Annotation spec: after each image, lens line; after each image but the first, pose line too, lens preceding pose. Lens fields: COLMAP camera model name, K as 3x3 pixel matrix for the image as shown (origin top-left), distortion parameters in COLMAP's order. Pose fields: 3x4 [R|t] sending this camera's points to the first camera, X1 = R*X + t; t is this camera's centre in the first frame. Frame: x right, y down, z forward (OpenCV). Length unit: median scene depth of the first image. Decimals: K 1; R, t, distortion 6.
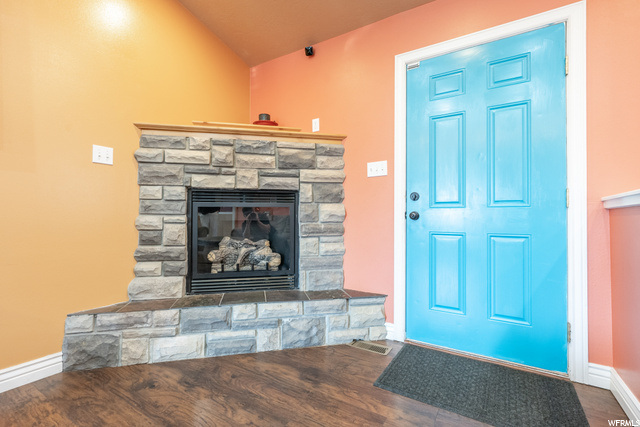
lens RADIAL K [[296.4, 0, 320.0], [0, 296.4, 213.5], [0, 0, 1]] dist [0.000183, 0.000012]
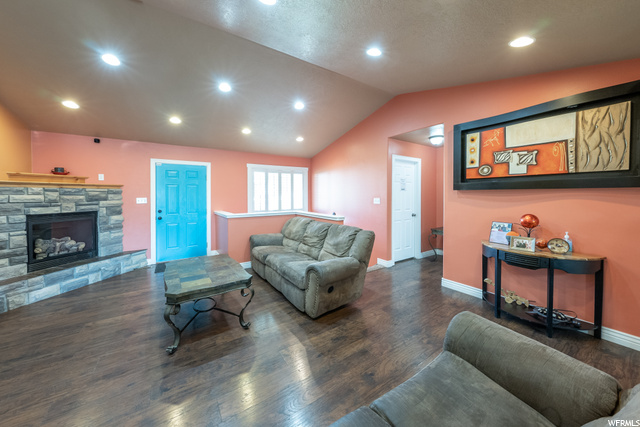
lens RADIAL K [[226.3, 0, 323.5], [0, 226.3, 193.8], [0, 0, 1]] dist [0.001966, 0.000210]
pose [[0.409283, -0.003288, 0.912401, -0.966219], [-0.003550, 0.999980, 0.005196, -0.230077], [-0.912400, -0.005366, 0.409263, -1.248628]]
